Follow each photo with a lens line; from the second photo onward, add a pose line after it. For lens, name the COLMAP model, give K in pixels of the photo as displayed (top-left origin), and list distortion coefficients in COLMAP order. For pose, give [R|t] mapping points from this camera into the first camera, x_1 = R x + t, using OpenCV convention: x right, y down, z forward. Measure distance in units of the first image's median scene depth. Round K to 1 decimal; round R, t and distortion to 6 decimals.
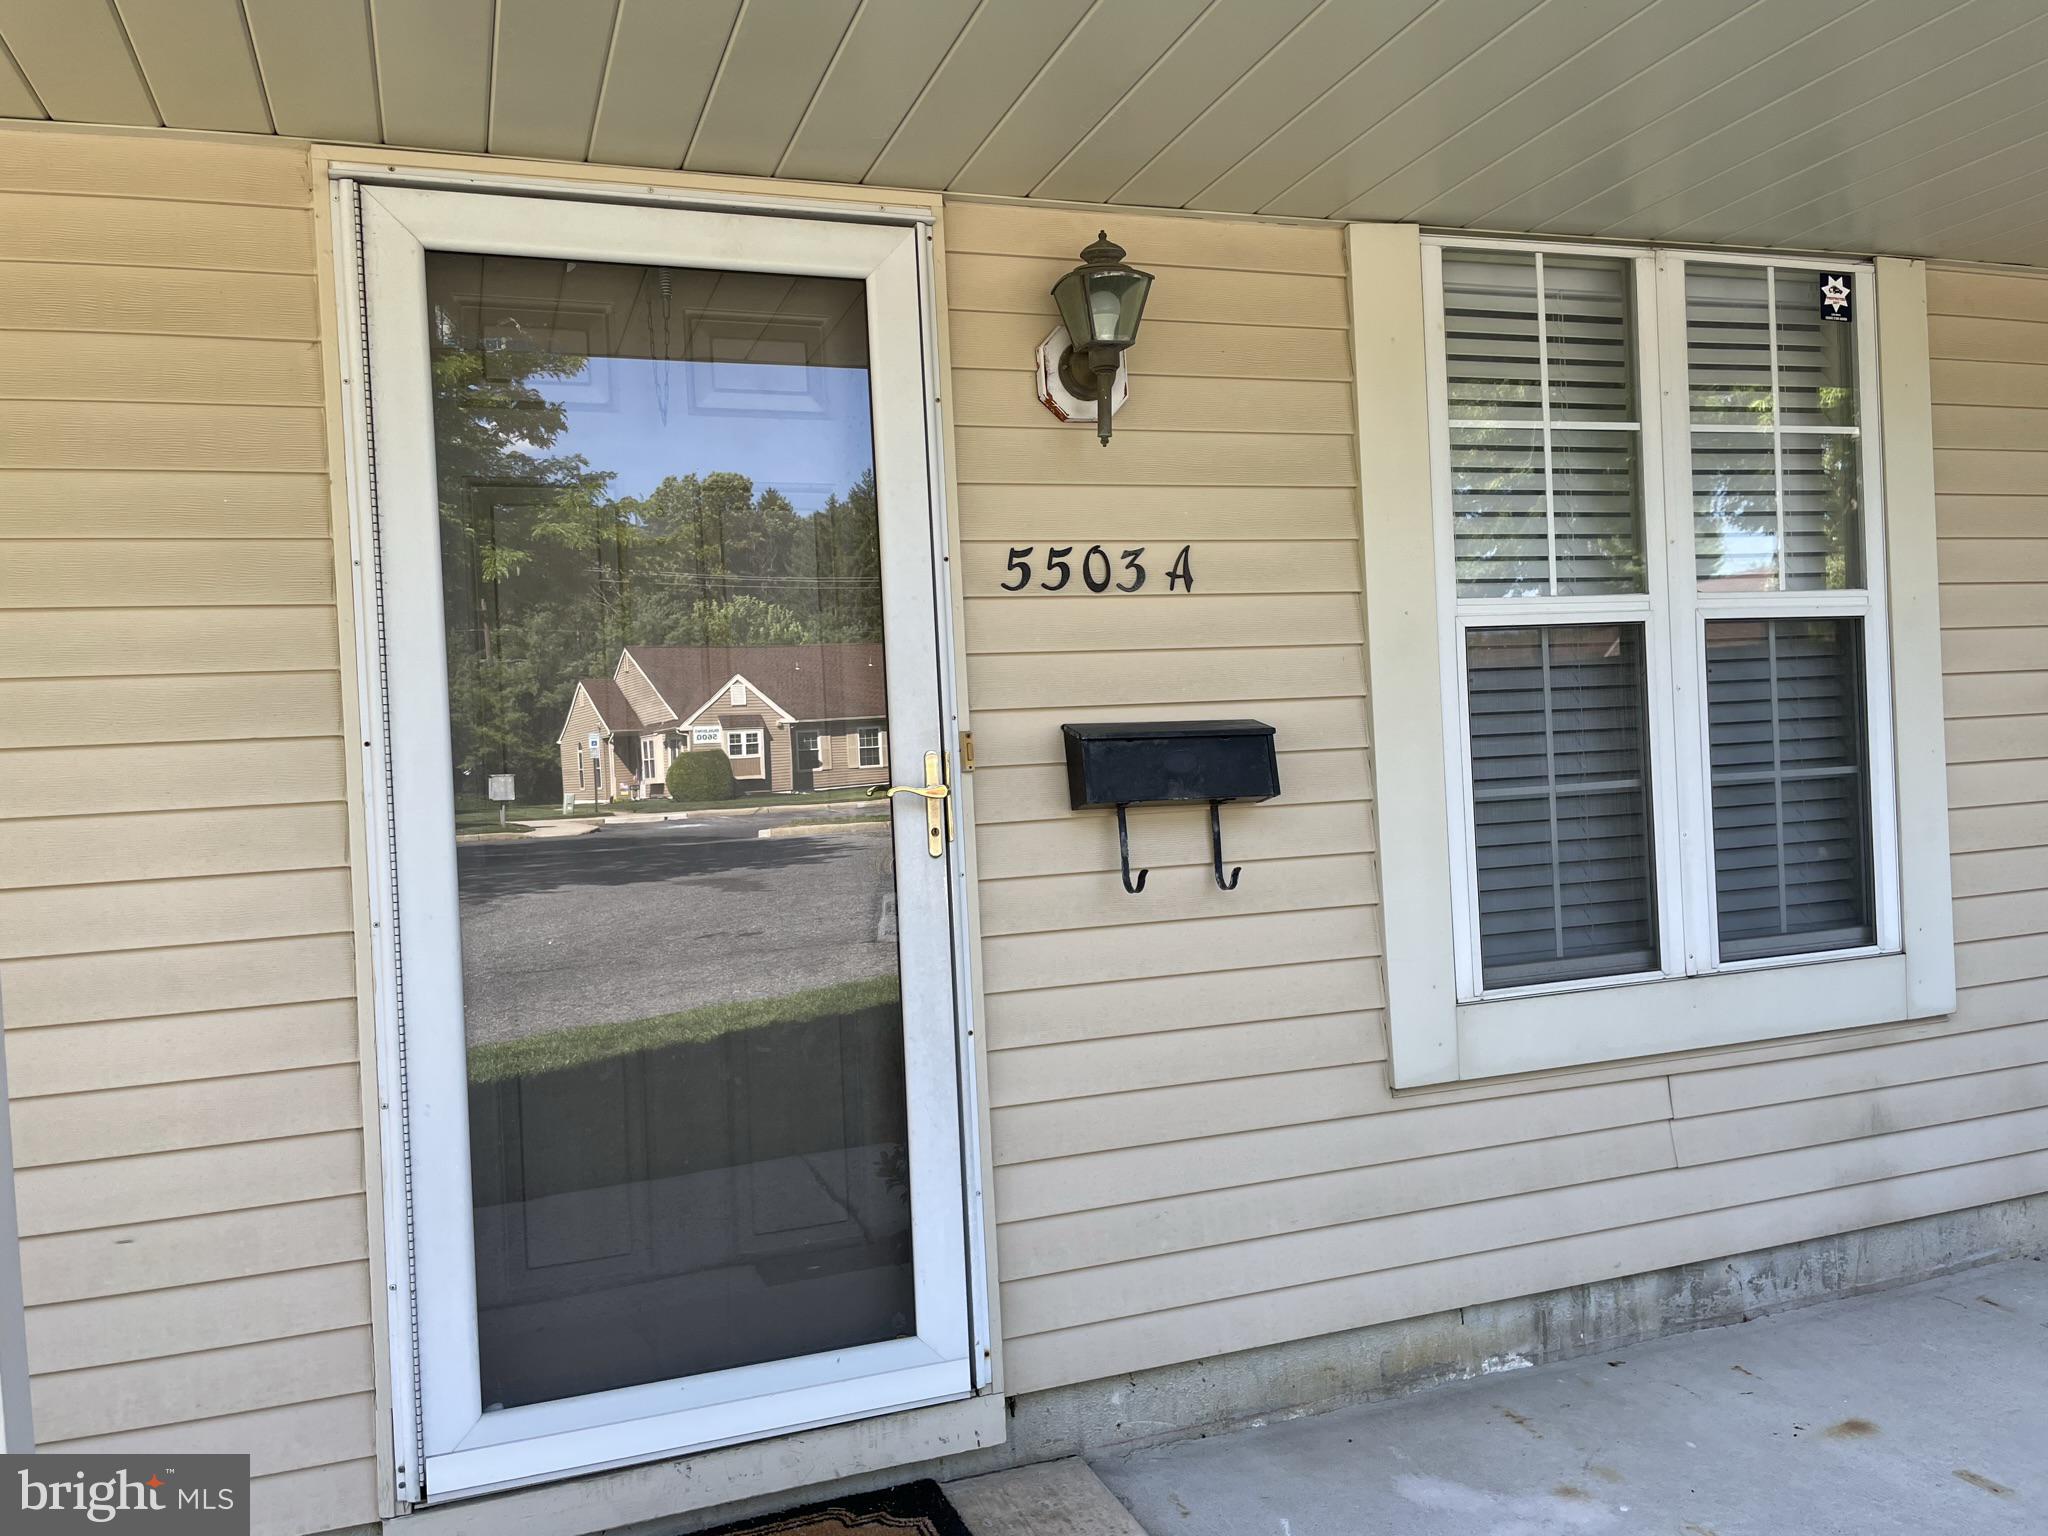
lens RADIAL K [[1573.4, 0, 1033.9], [0, 1573.4, 760.9], [0, 0, 1]] dist [0.053713, -0.034552]
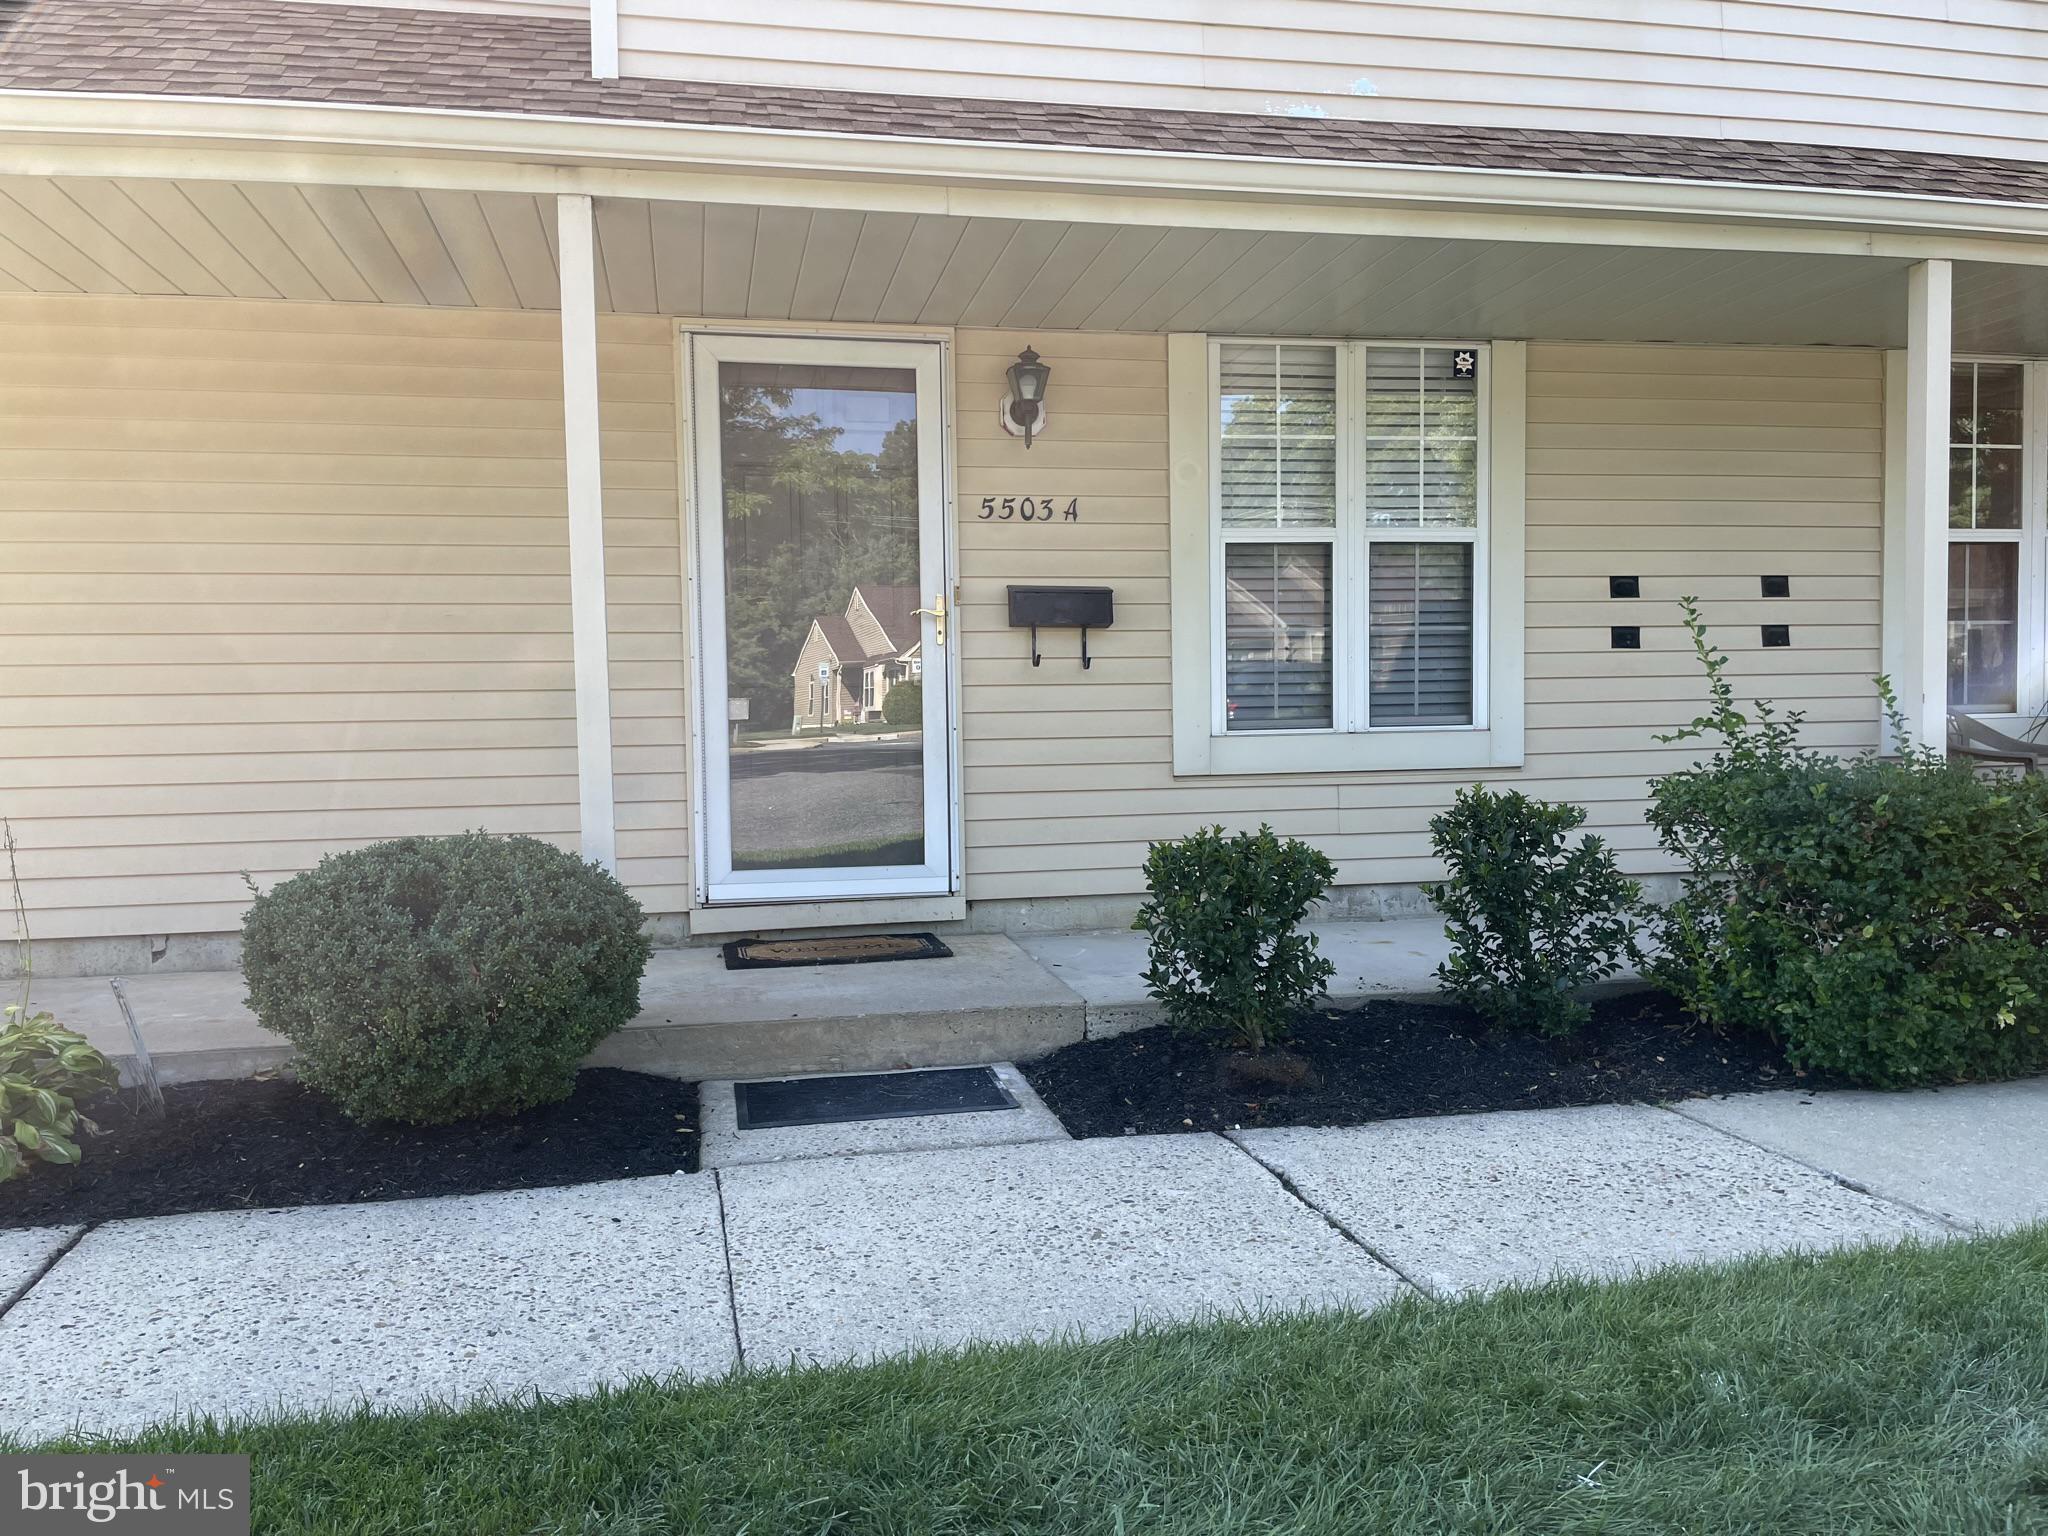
lens RADIAL K [[1573.4, 0, 1015.3], [0, 1573.4, 774.2], [0, 0, 1]] dist [0.053713, -0.034552]
pose [[0.987849, 0.038707, -0.150517, 0.327260], [-0.032635, 0.998559, 0.042607, 0.127596], [0.151949, -0.037177, 0.987689, -0.976862]]
